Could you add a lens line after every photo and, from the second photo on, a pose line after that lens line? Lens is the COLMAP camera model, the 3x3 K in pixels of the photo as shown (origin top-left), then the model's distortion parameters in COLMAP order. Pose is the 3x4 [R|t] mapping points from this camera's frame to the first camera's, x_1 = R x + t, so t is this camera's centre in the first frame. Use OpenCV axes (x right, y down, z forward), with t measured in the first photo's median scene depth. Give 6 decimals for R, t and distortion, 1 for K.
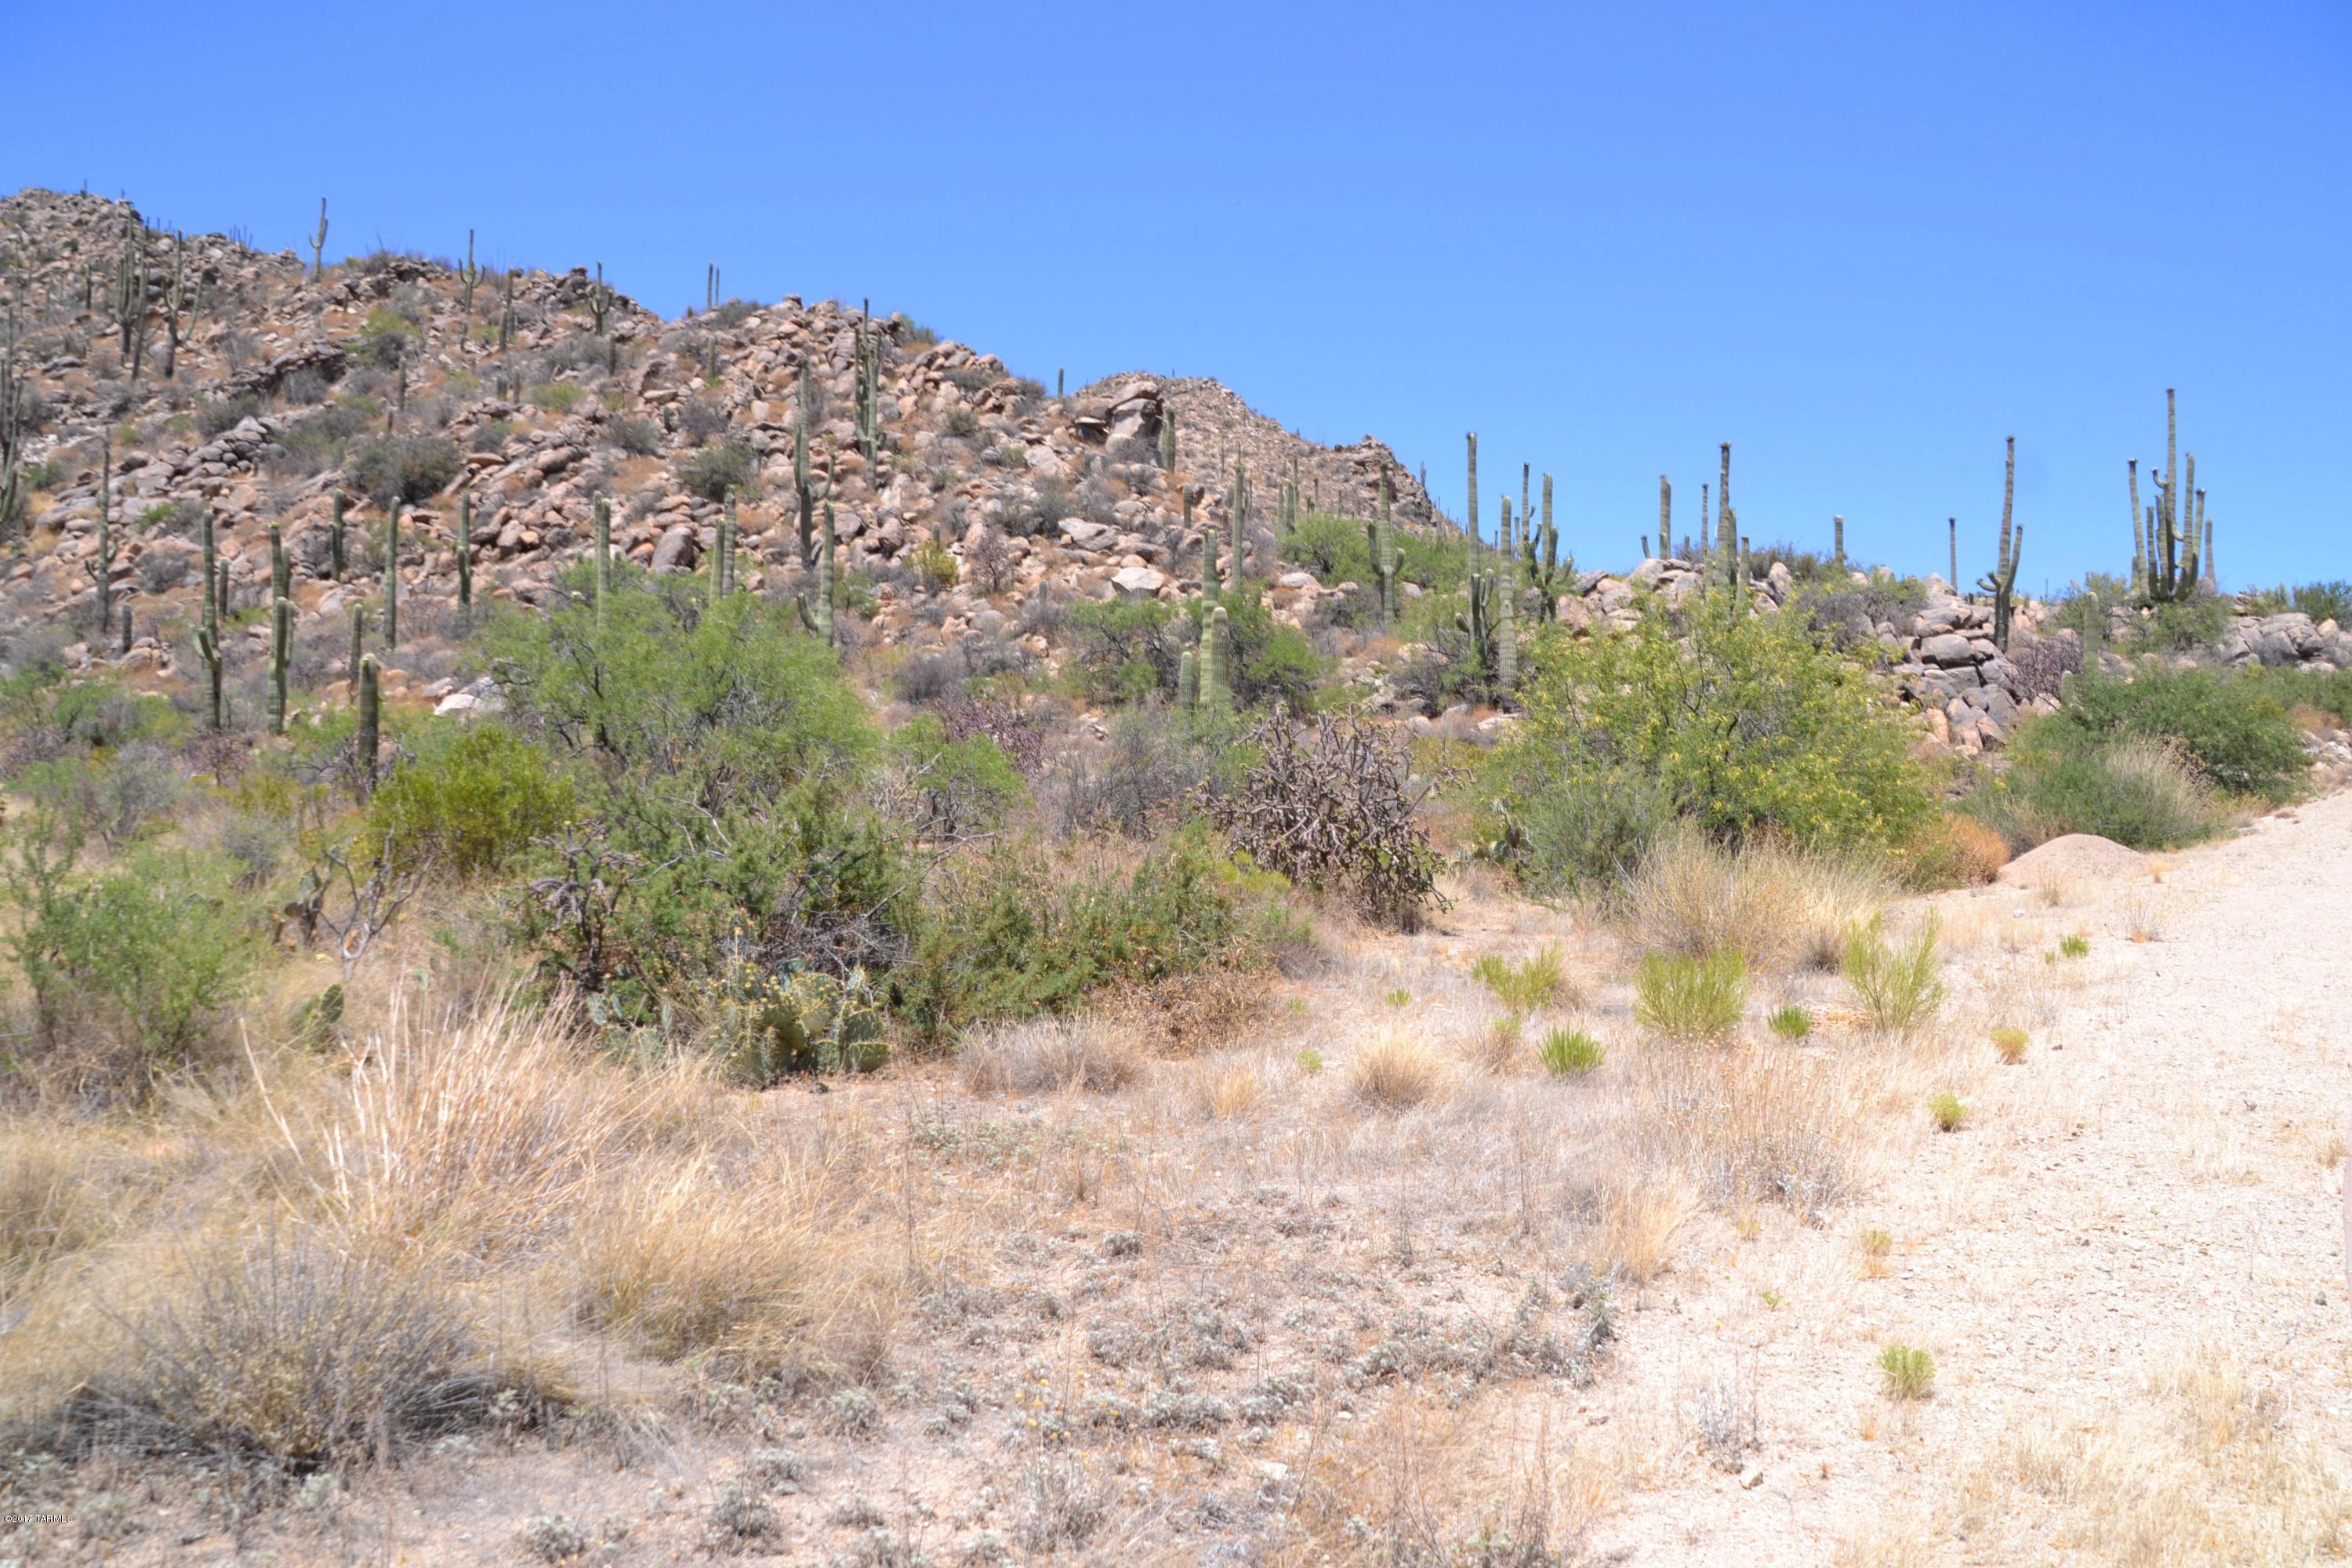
lens RADIAL K [[1925.1, 0, 1167.7], [0, 1925.1, 802.7], [0, 0, 1]] dist [-0.168782, 0.136197]
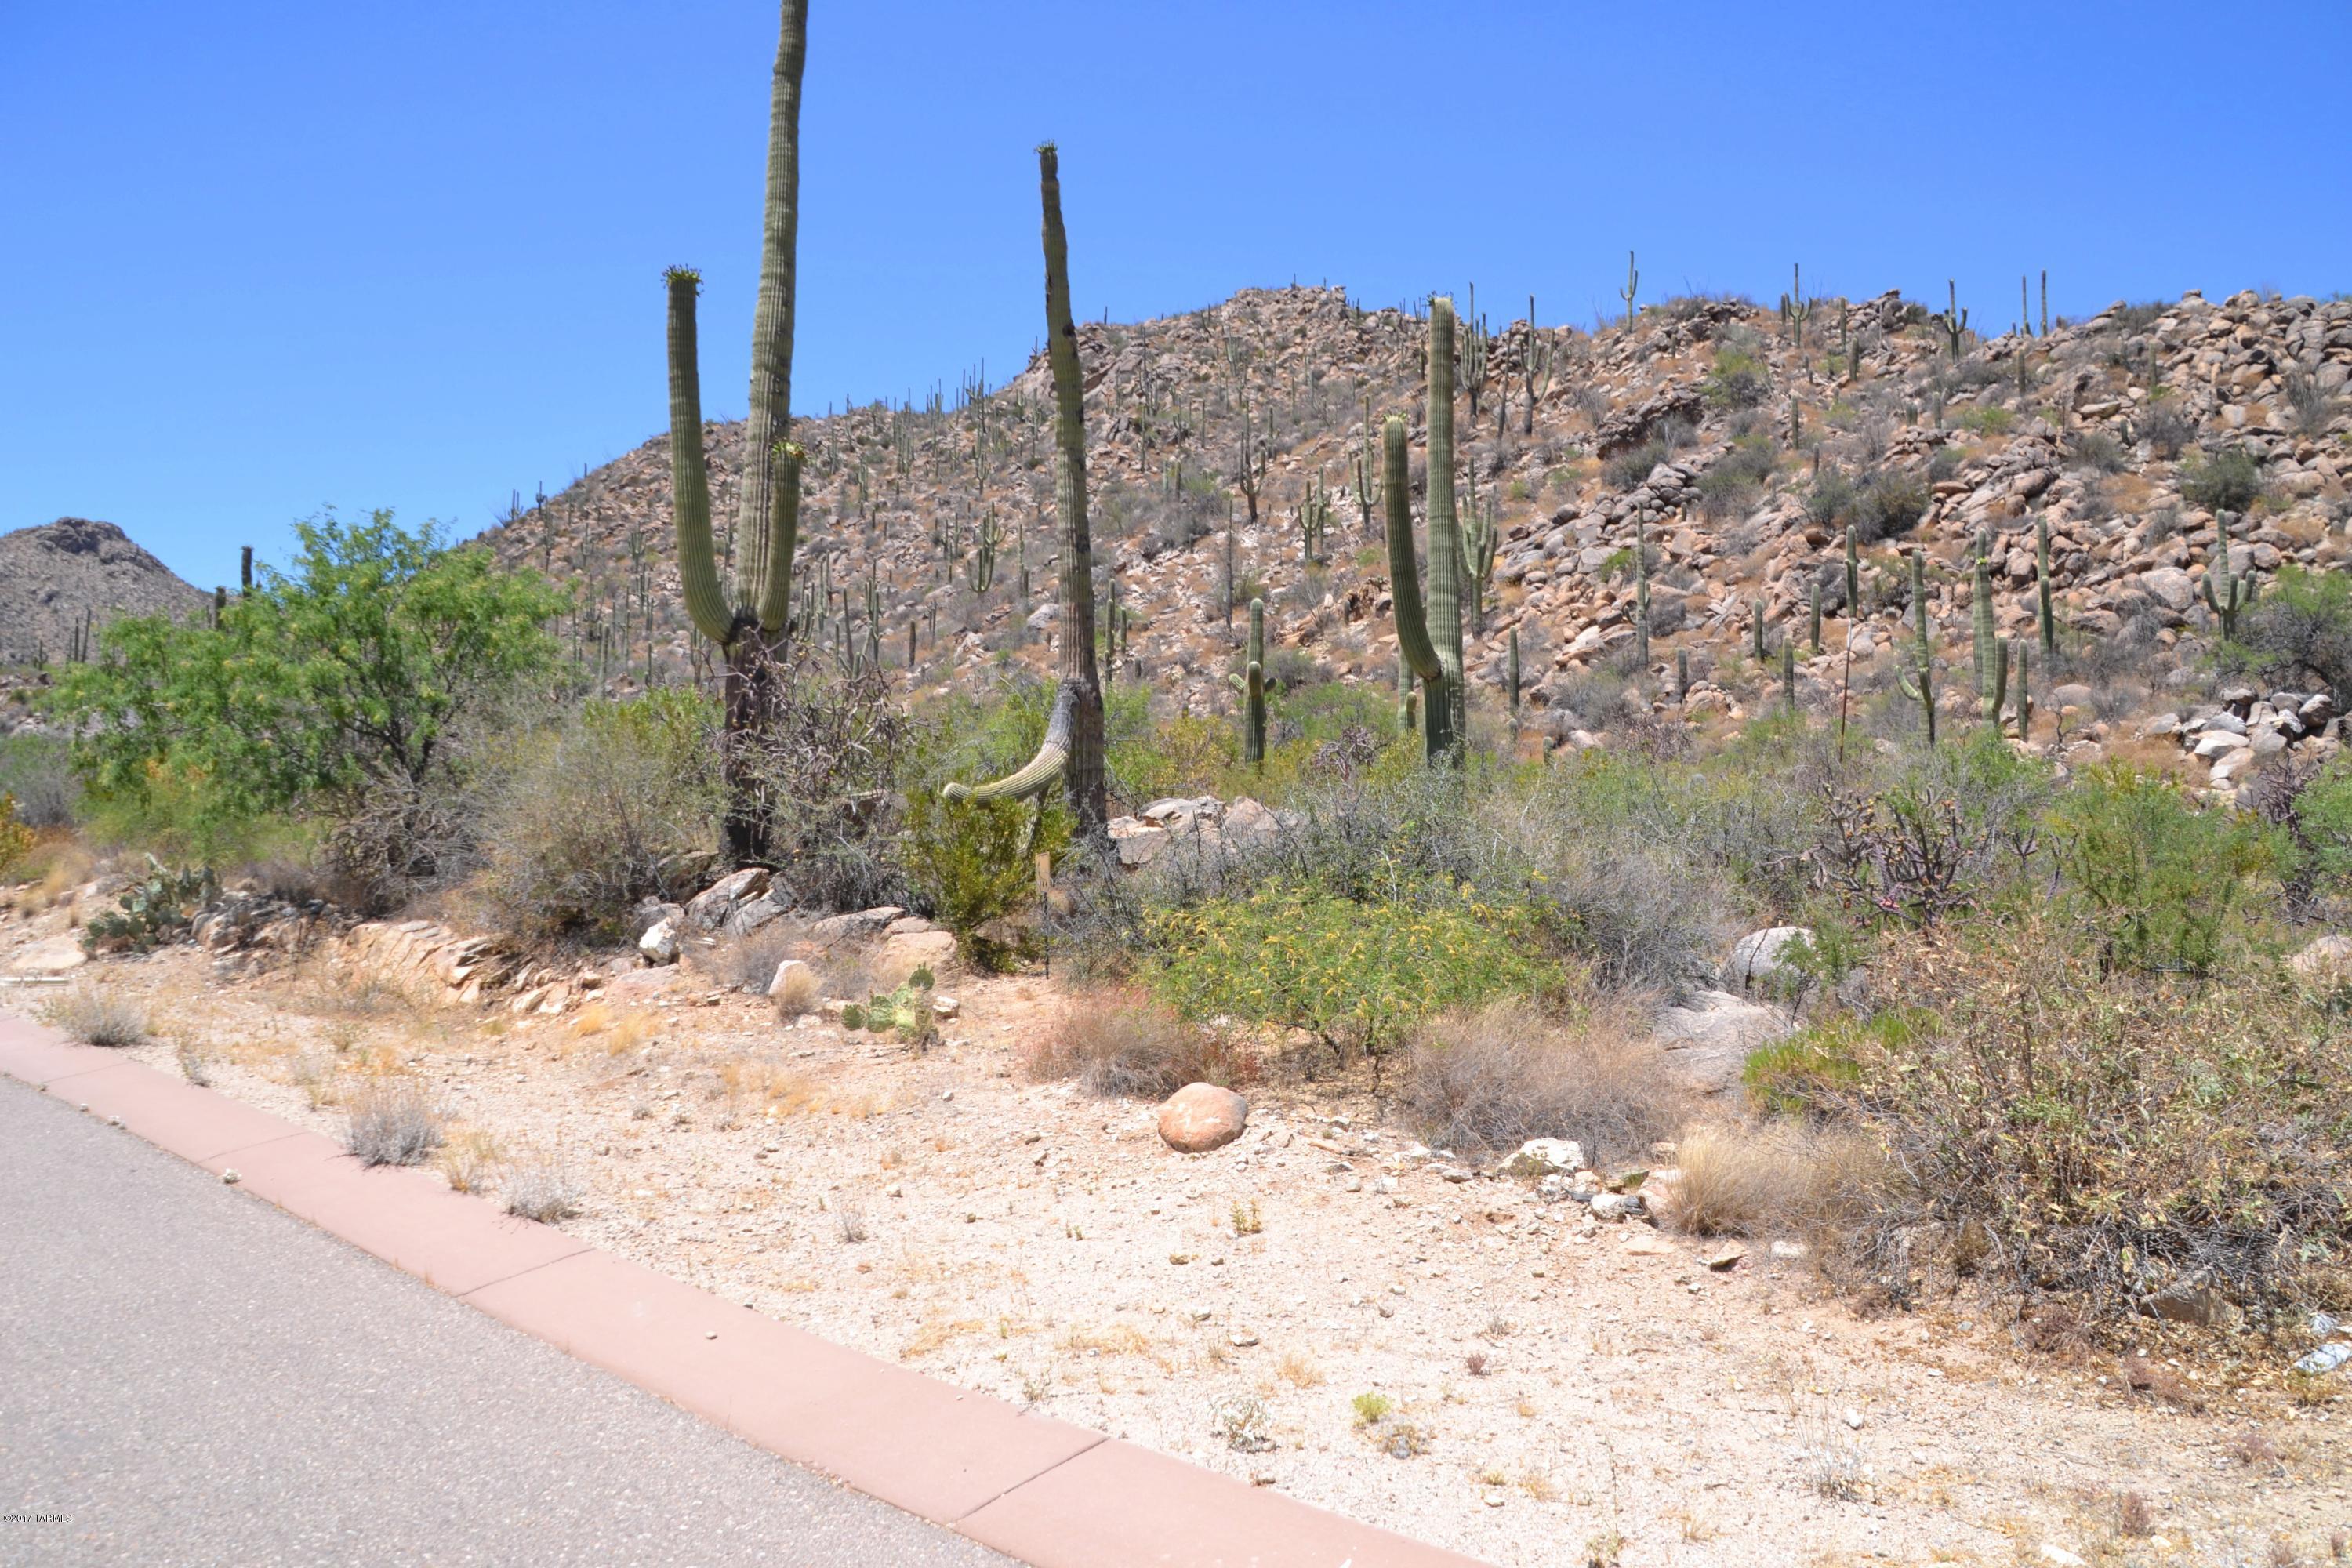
lens RADIAL K [[1906.9, 0, 1177.6], [0, 1906.9, 821.5], [0, 0, 1]] dist [-0.170040, 0.135890]
pose [[0.849742, -0.006327, -0.527161, -0.219832], [0.004056, 0.999977, -0.005464, -0.006385], [0.527184, 0.002504, 0.849748, -0.031368]]
